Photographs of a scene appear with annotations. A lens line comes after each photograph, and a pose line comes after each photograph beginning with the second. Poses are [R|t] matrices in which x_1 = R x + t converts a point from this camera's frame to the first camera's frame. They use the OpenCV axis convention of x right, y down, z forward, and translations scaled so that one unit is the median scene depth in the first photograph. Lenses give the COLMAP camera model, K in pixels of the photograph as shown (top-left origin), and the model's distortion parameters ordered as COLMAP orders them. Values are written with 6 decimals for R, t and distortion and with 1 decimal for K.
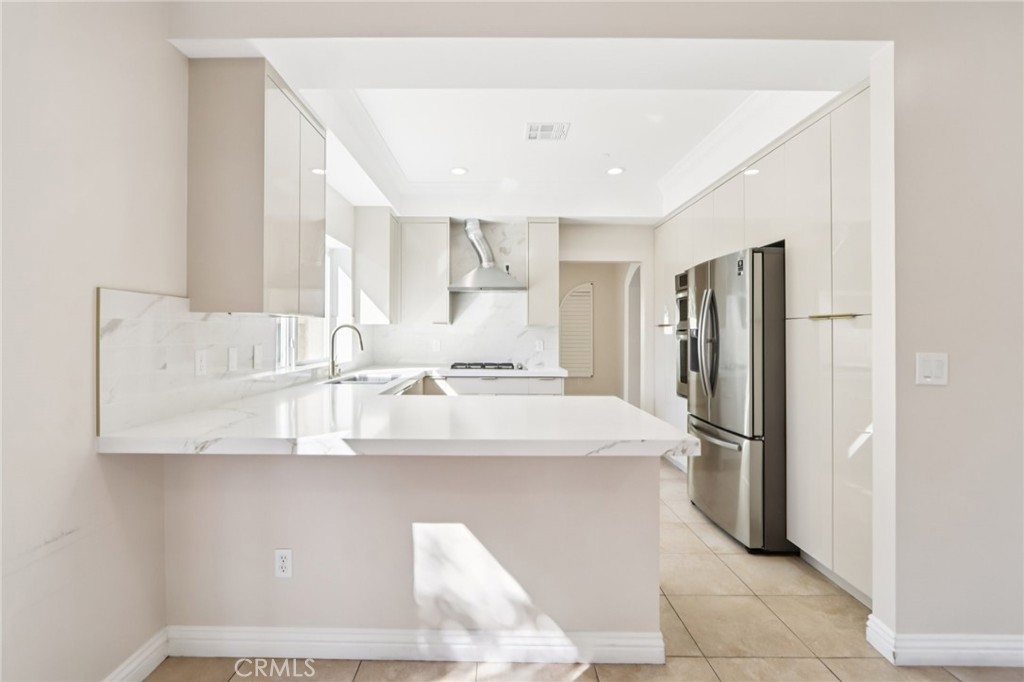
lens RADIAL K [[475.9, 0, 510.0], [0, 475.9, 333.4], [0, 0, 1]] dist [-0.010155, -0.000149]
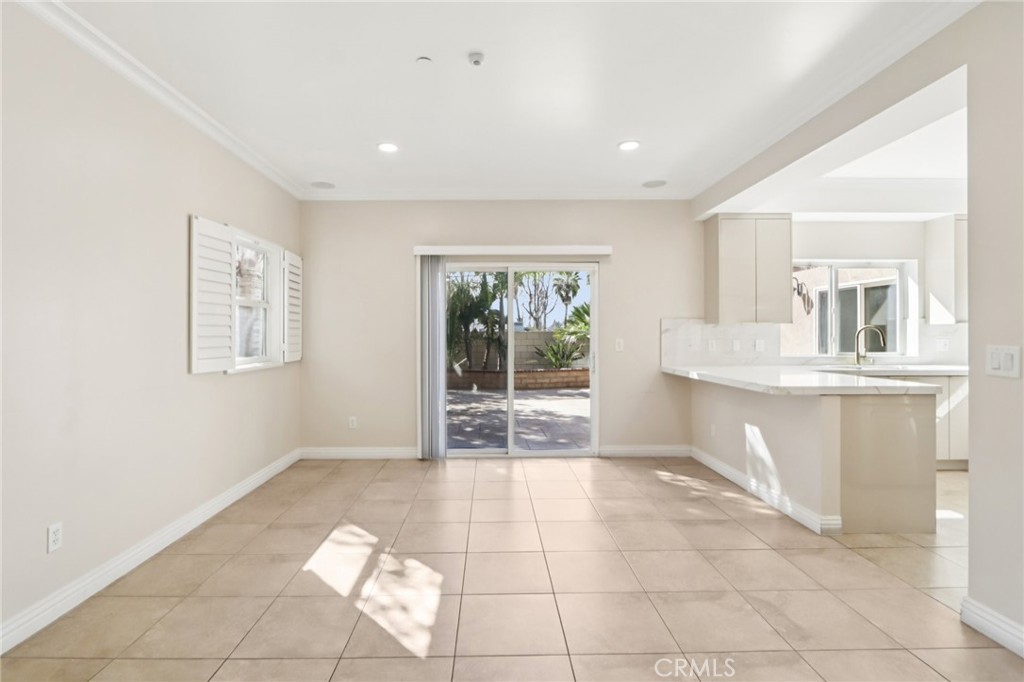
lens RADIAL K [[475.9, 0, 509.6], [0, 475.9, 336.1], [0, 0, 1]] dist [-0.010155, -0.000149]
pose [[0.049789, -0.002720, -0.998756, 1.863923], [0.003039, 0.999992, -0.002571, 0.019790], [0.998755, -0.002907, 0.049797, -0.138650]]
